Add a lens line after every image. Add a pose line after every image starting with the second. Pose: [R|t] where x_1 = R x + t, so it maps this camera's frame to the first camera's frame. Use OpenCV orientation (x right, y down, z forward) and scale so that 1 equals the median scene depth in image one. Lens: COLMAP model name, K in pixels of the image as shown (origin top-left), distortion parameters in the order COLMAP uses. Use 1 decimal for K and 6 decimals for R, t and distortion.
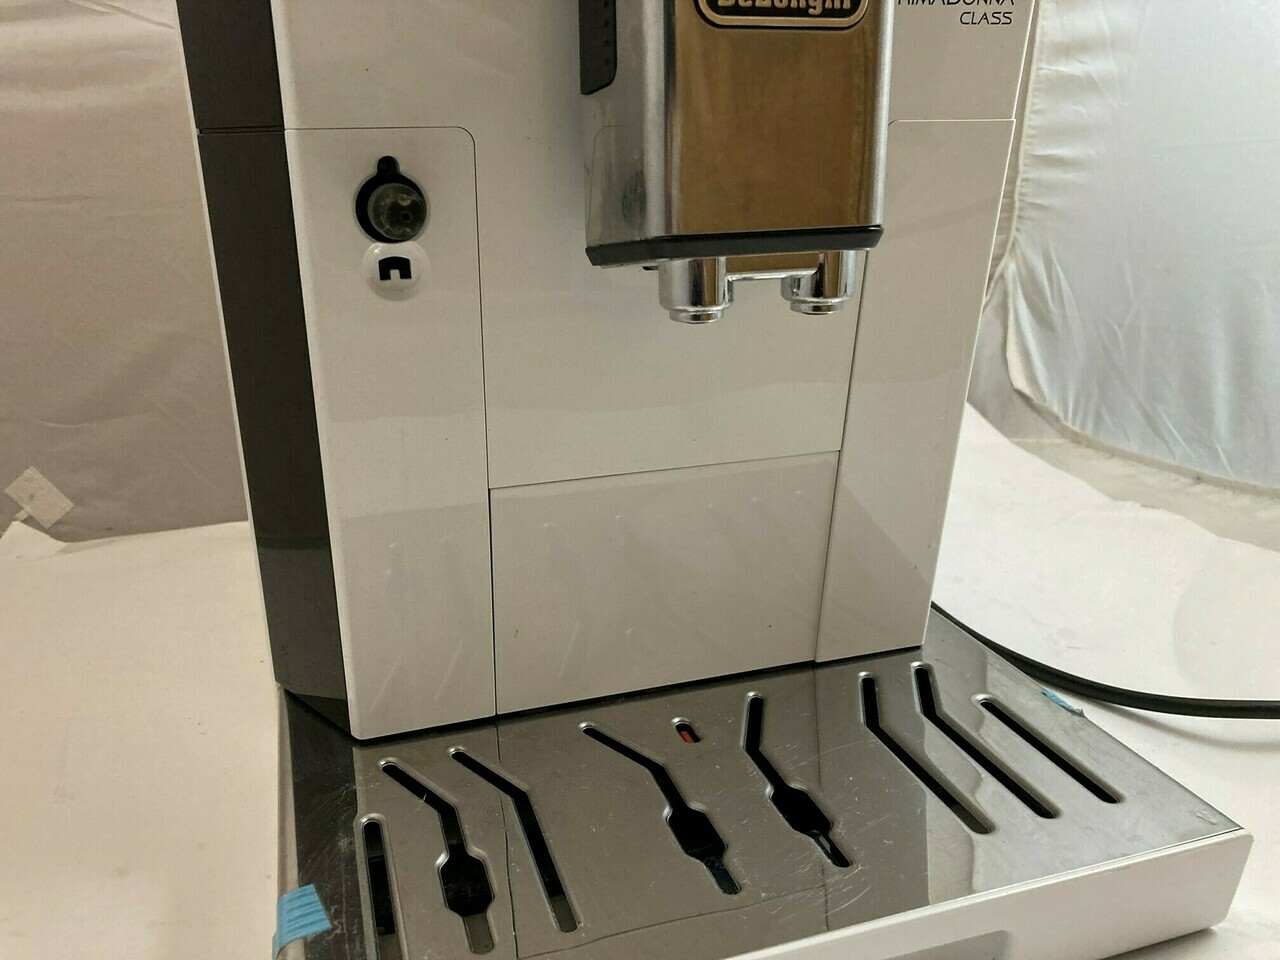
lens RADIAL K [[1070.8, 0, 640.0], [0, 1070.8, 480.0], [0, 0, 1]] dist [-0.011220, -0.008353]
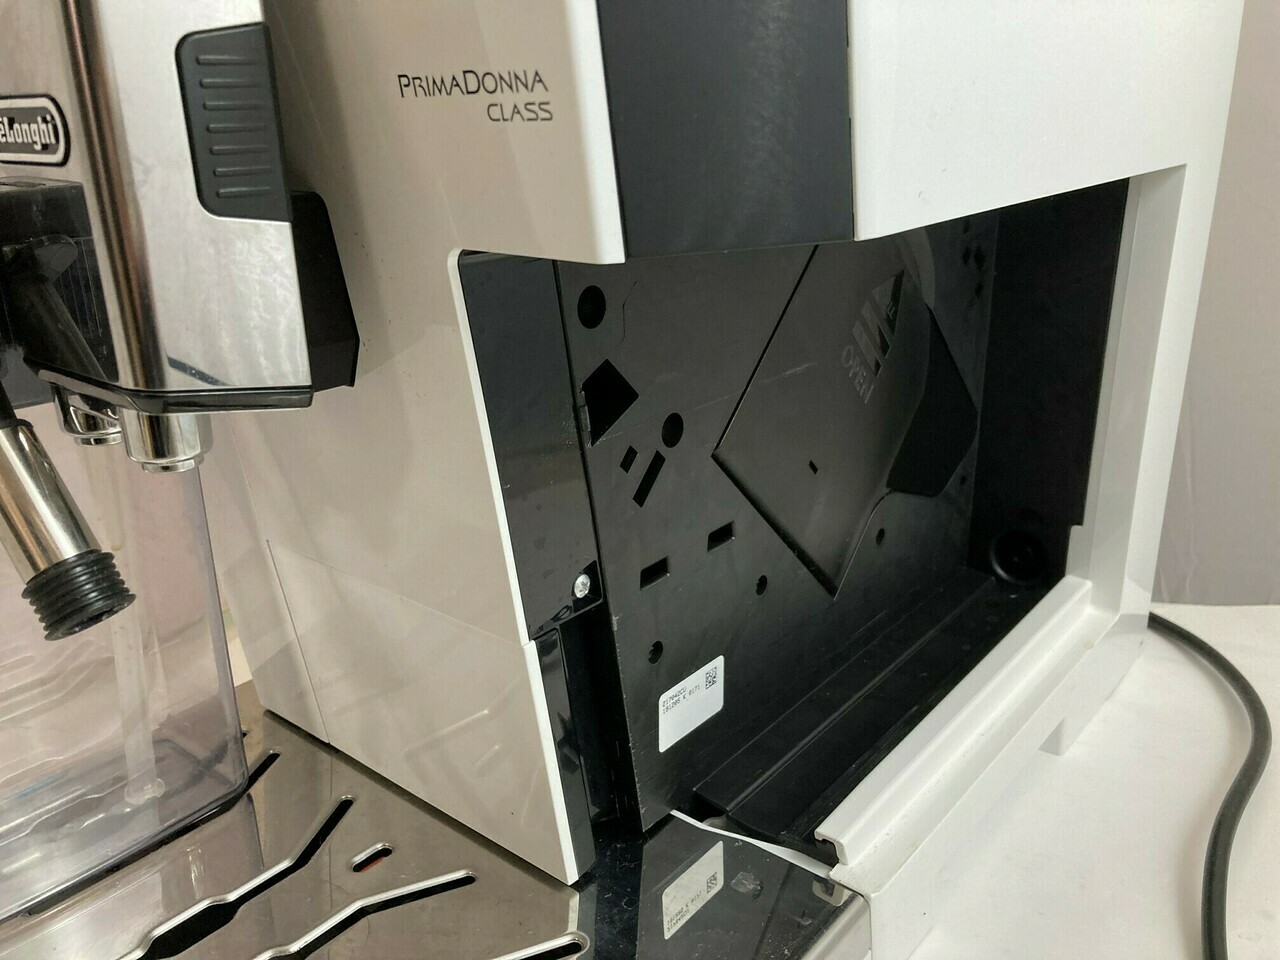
lens RADIAL K [[1066.7, 0, 634.0], [0, 1066.7, 474.3], [0, 0, 1]] dist [0.010819, -0.003180]
pose [[0.538626, 0.292635, -0.790093, 0.939111], [-0.247777, 0.951295, 0.183425, -0.362720], [0.805288, 0.096970, 0.584901, 0.704725]]
